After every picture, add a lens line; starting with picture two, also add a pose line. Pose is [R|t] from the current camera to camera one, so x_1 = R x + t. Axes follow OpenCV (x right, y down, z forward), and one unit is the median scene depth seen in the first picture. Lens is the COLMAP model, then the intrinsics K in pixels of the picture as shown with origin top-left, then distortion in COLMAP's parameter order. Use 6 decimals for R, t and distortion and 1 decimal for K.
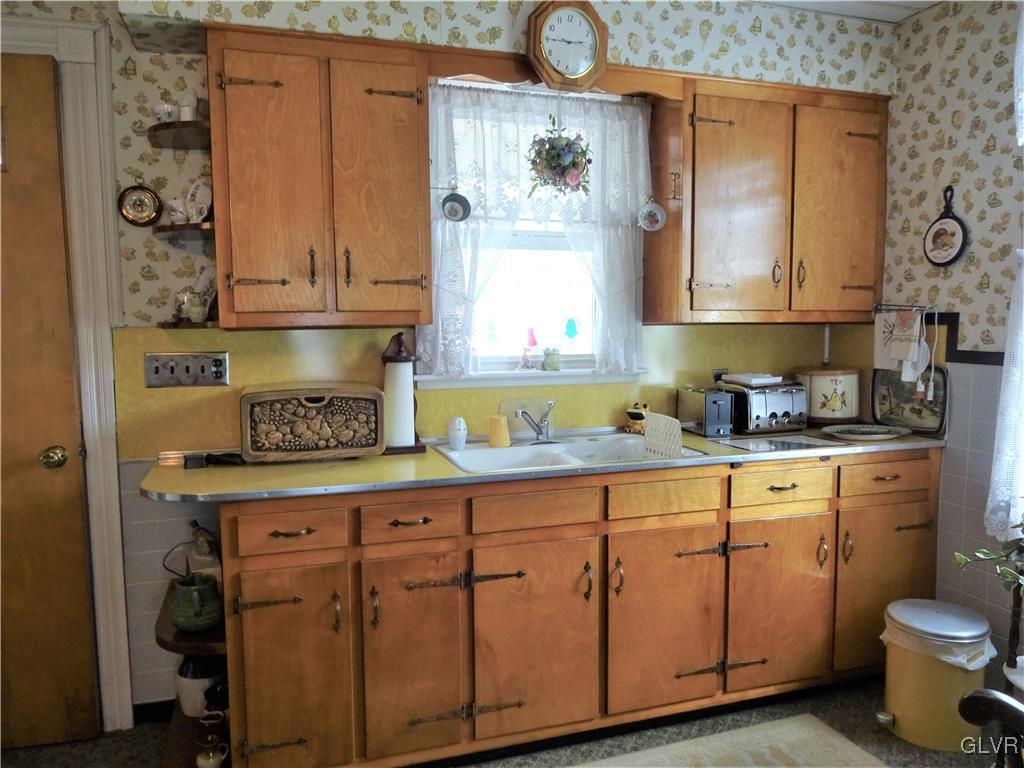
lens RADIAL K [[758.3, 0, 512.0], [0, 758.3, 384.0], [0, 0, 1]] dist [-0.005003, -0.005030]
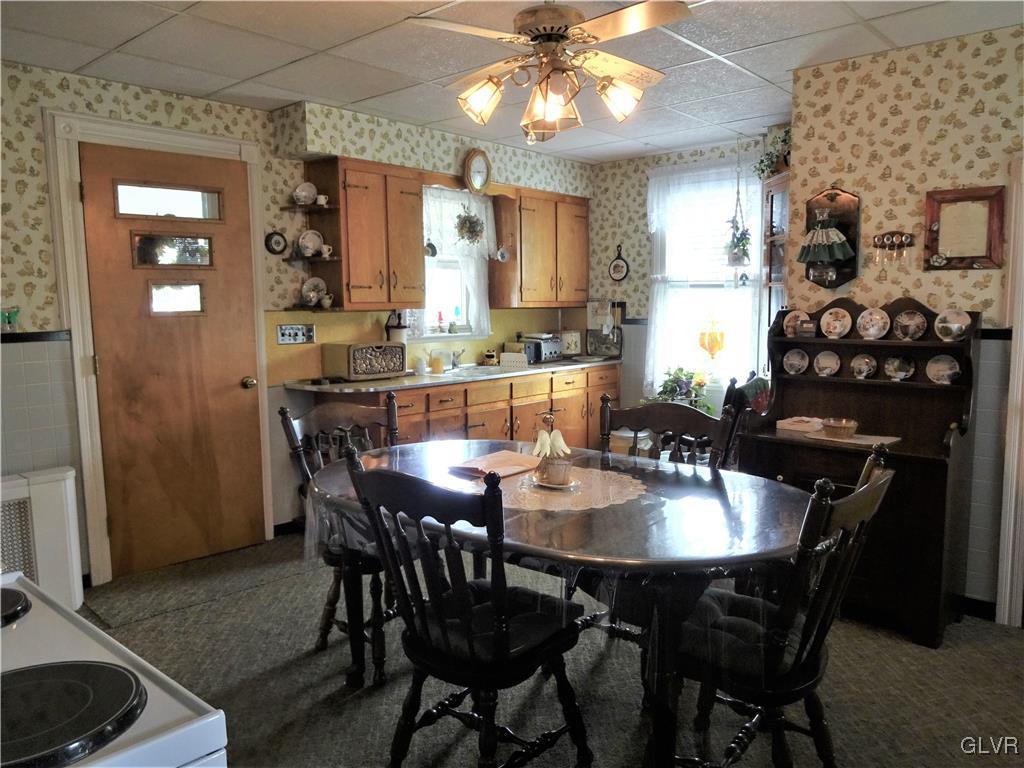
lens RADIAL K [[758.3, 0, 512.0], [0, 758.3, 384.0], [0, 0, 1]] dist [-0.005003, -0.005030]
pose [[0.857847, -0.056680, 0.510770, -0.843544], [0.050303, 0.998388, 0.026307, 0.070680], [-0.511437, 0.003126, 0.859315, -0.742207]]
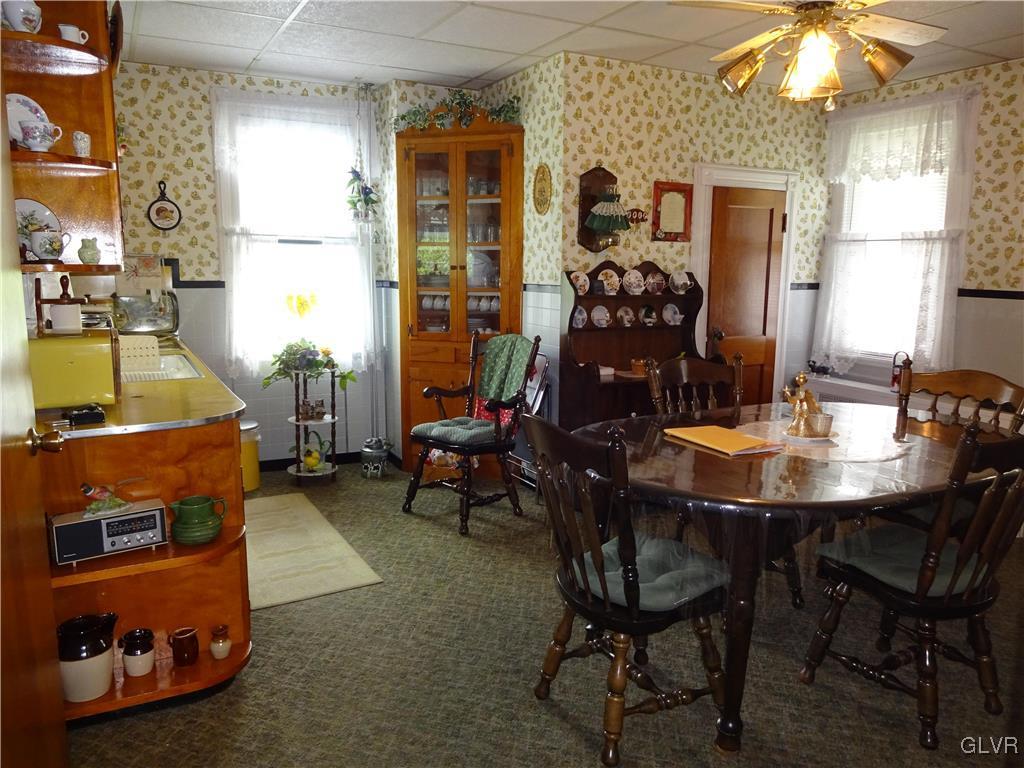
lens RADIAL K [[758.3, 0, 512.0], [0, 758.3, 384.0], [0, 0, 1]] dist [-0.005003, -0.005030]
pose [[-0.178765, -0.153971, 0.971770, -1.215174], [0.080653, 0.982062, 0.170438, -0.046692], [-0.980581, 0.108844, -0.163140, 0.563931]]
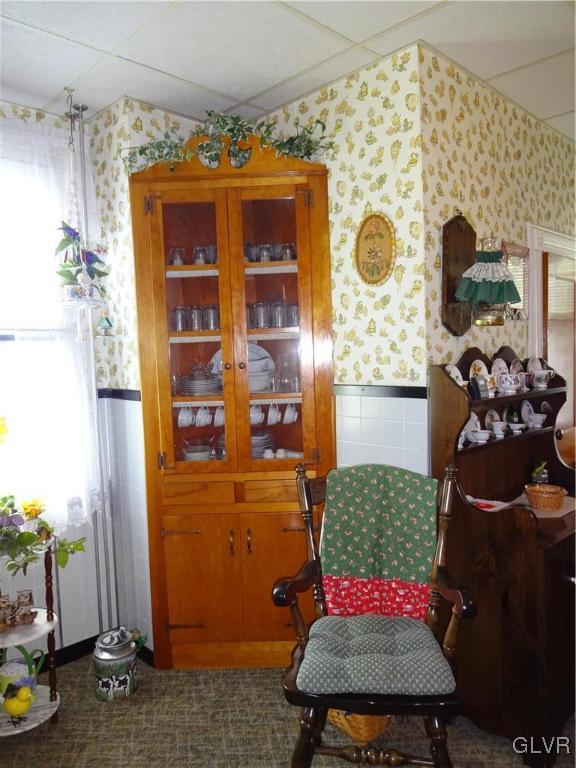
lens RADIAL K [[568.7, 0, 288.0], [0, 568.7, 384.0], [0, 0, 1]] dist [-0.005003, -0.005030]
pose [[-0.451404, -0.042296, 0.891317, -0.305843], [0.115430, 0.987715, 0.105329, -0.079802], [-0.884822, 0.150431, -0.440976, 0.699373]]
